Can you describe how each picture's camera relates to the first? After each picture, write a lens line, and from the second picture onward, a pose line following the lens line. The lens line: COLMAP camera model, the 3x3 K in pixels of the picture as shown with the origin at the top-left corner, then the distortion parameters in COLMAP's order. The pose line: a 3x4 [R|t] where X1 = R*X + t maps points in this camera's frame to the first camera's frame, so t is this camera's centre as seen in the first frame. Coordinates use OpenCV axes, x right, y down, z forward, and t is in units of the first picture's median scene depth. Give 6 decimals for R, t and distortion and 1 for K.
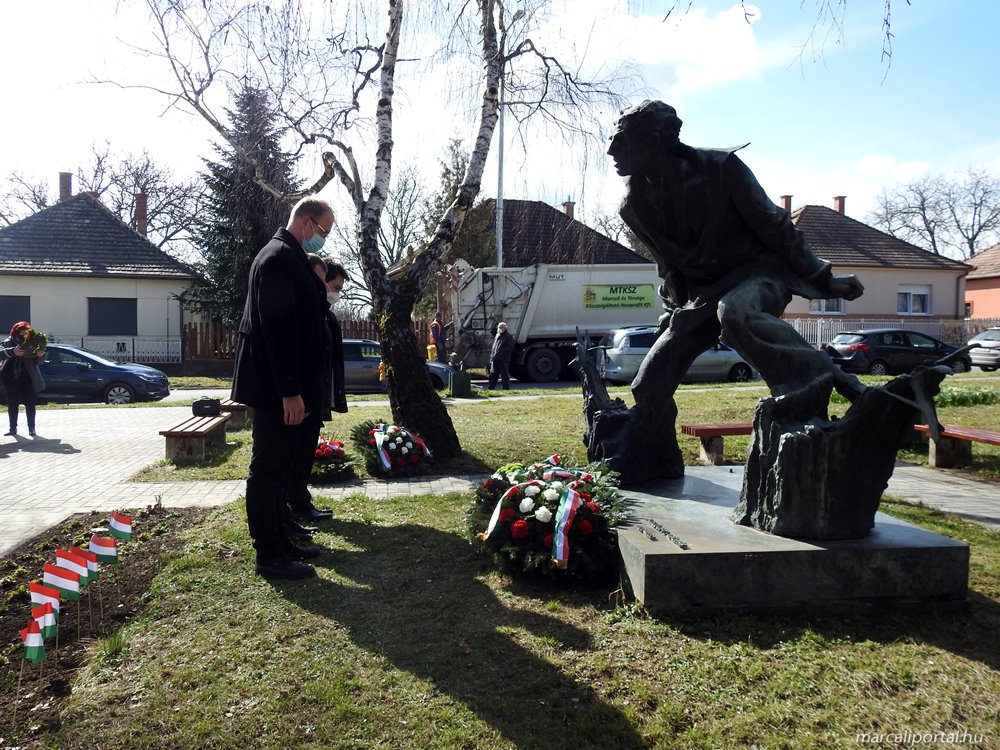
lens RADIAL K [[861.4, 0, 494.2], [0, 861.4, 378.5], [0, 0, 1]] dist [-0.019027, 0.036071]
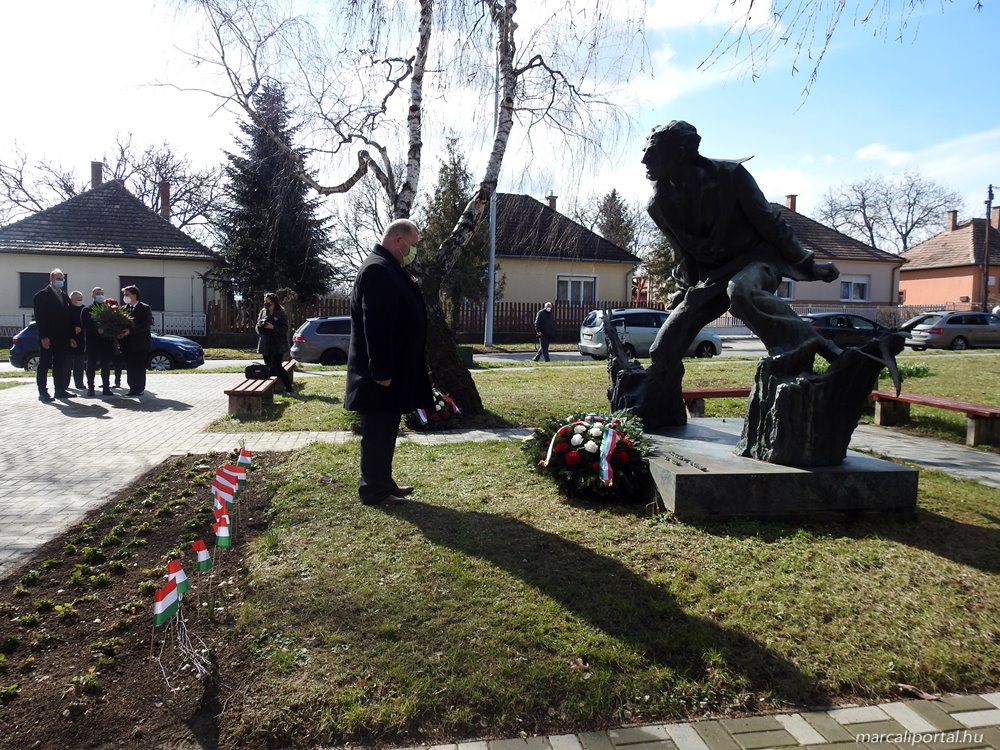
lens RADIAL K [[781.3, 0, 499.3], [0, 781.3, 378.4], [0, 0, 1]] dist [-0.012031, 0.011299]
pose [[0.999451, 0.008694, 0.031958, -0.094044], [-0.009621, 0.999534, 0.028963, 0.019420], [-0.031692, -0.029255, 0.999069, -0.121891]]
